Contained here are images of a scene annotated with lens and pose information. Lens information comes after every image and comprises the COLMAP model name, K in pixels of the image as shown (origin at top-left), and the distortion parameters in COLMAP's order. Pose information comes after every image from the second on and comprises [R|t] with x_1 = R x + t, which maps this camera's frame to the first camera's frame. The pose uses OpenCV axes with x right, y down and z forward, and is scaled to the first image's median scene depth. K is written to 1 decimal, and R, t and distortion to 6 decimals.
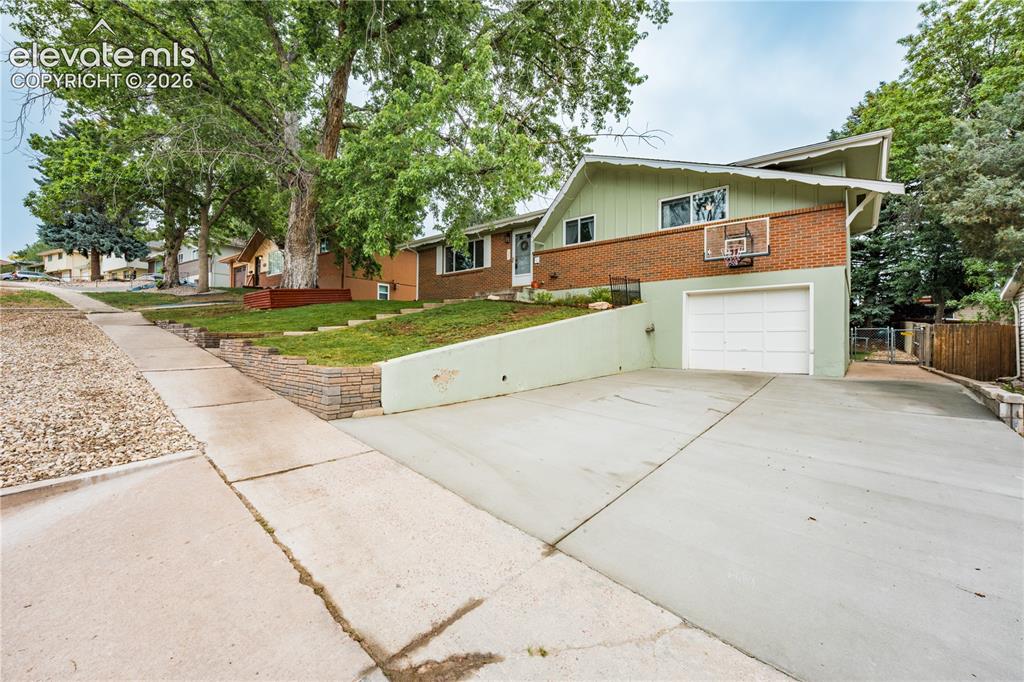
lens RADIAL K [[415.0, 0, 508.5], [0, 415.0, 337.8], [0, 0, 1]] dist [-0.030608, 0.004575]
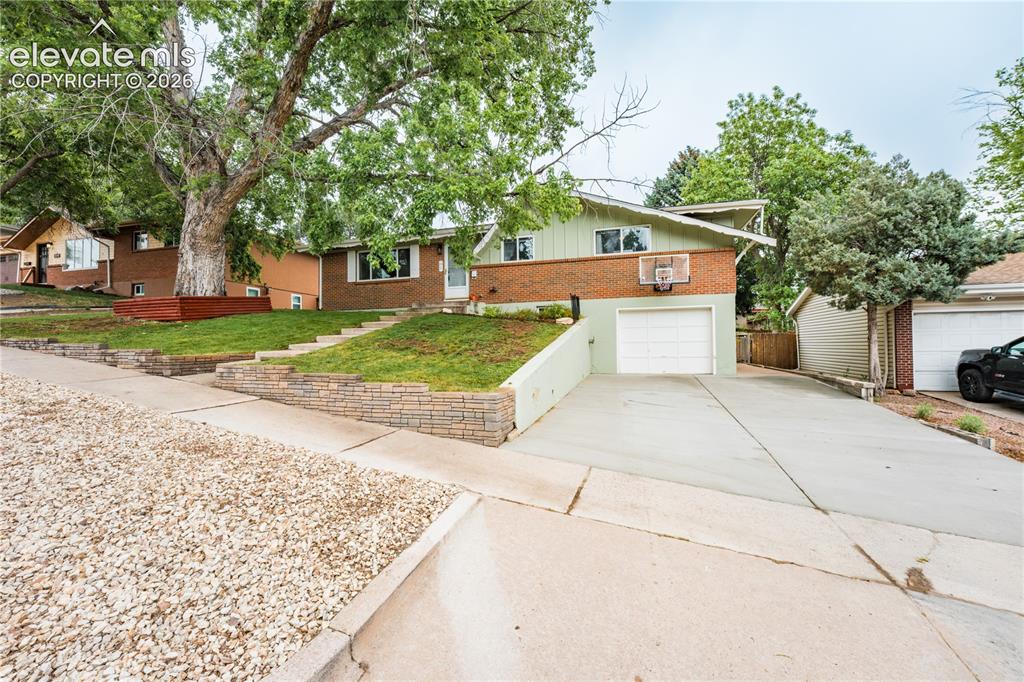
lens RADIAL K [[415.0, 0, 508.0], [0, 415.0, 338.2], [0, 0, 1]] dist [-0.030608, 0.004575]
pose [[0.918978, -0.011873, 0.394129, -0.304228], [0.016156, 0.999841, -0.007550, -0.020660], [-0.393977, 0.013306, 0.919024, 0.023278]]
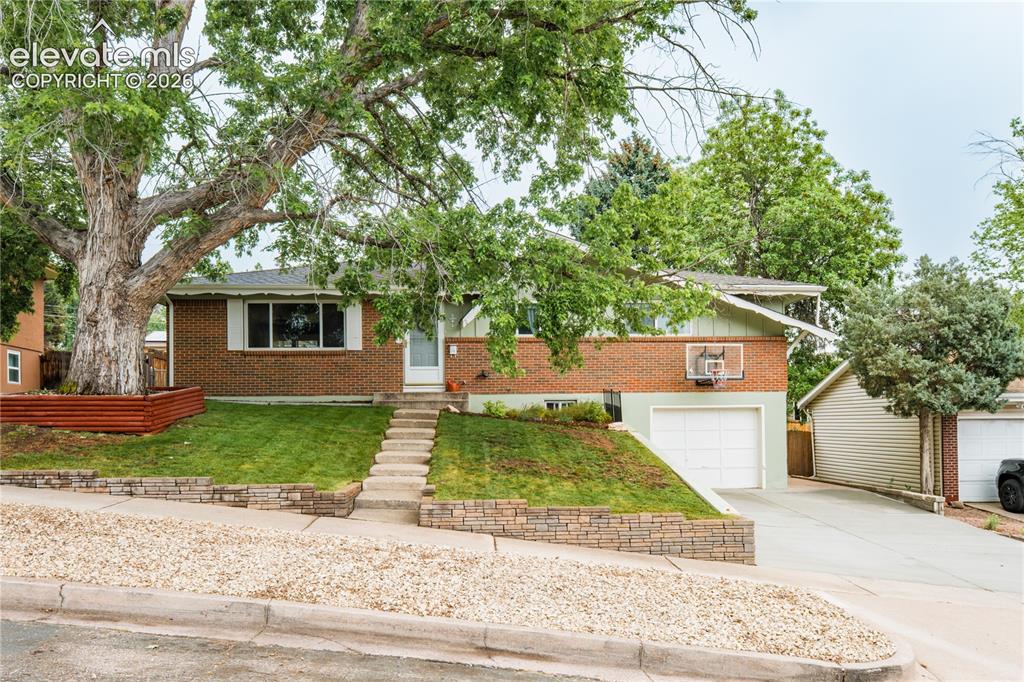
lens RADIAL K [[804.9, 0, 500.0], [0, 804.9, 407.3], [0, 0, 1]] dist [0.023619, -0.008862]
pose [[0.720701, -0.002571, 0.693241, -0.964611], [0.010818, 0.999913, -0.007538, -0.090015], [-0.693162, 0.012932, 0.720666, -0.059875]]
